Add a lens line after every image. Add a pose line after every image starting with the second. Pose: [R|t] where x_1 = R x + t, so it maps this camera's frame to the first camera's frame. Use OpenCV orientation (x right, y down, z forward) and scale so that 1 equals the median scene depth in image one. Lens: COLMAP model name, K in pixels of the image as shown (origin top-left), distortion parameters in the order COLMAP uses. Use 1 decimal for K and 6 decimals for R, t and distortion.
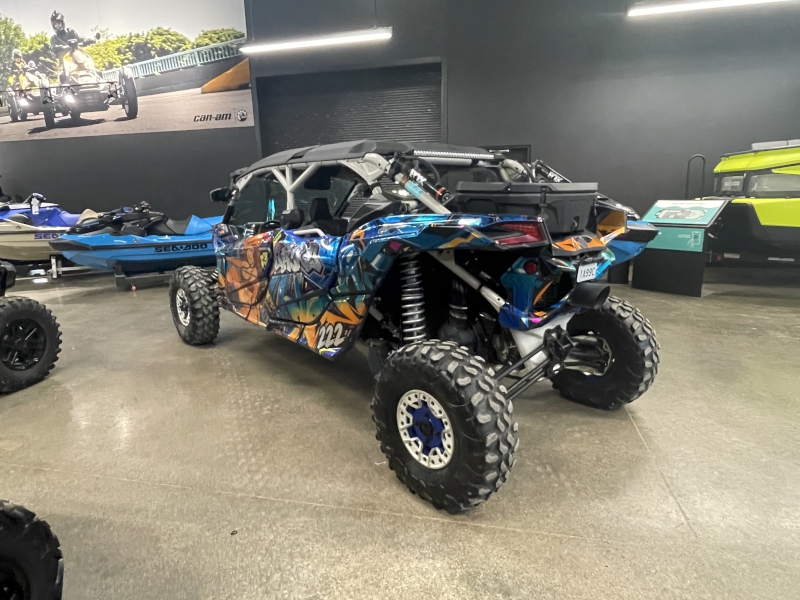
lens RADIAL K [[477.4, 0, 400.0], [0, 477.4, 300.0], [0, 0, 1]] dist [-0.004342, 0.003199]
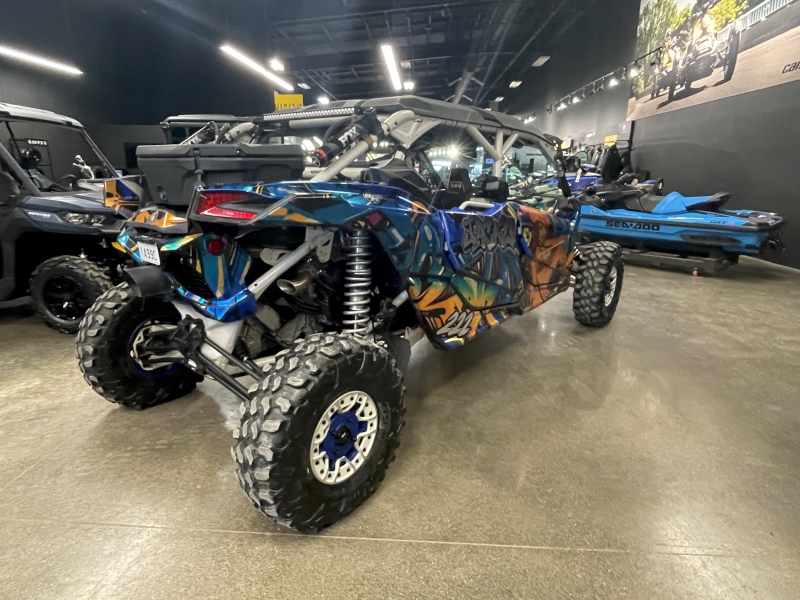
lens RADIAL K [[489.0, 0, 395.2], [0, 489.0, 295.7], [0, 0, 1]] dist [0.001246, 0.002516]
pose [[0.171768, 0.269783, -0.947477, 0.302171], [-0.237609, 0.944723, 0.225922, -0.067645], [0.956053, 0.186323, 0.226376, 0.294428]]
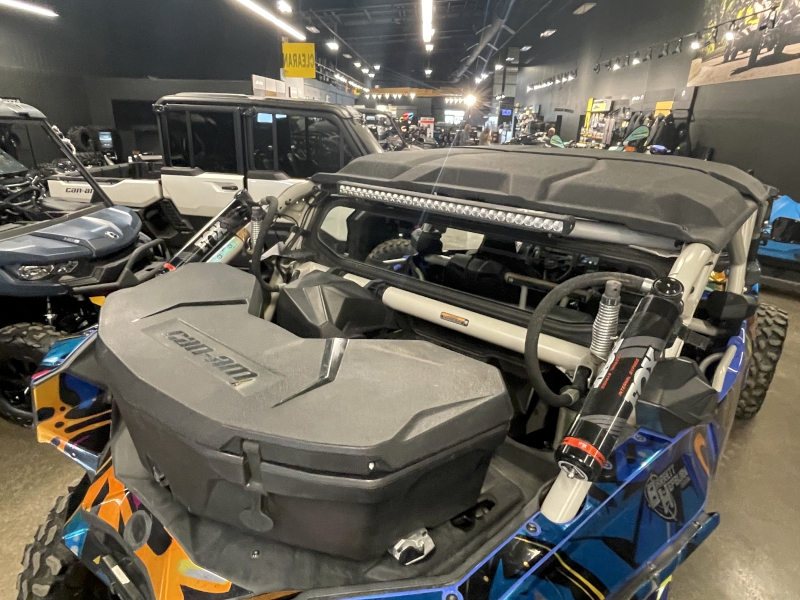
lens RADIAL K [[489.7, 0, 400.0], [0, 489.7, 300.0], [0, 0, 1]] dist [0.001485, 0.003323]
pose [[0.172613, 0.374090, -0.911187, 0.152358], [-0.257859, 0.909973, 0.324743, -0.105977], [0.950639, 0.178903, 0.253535, 0.252029]]
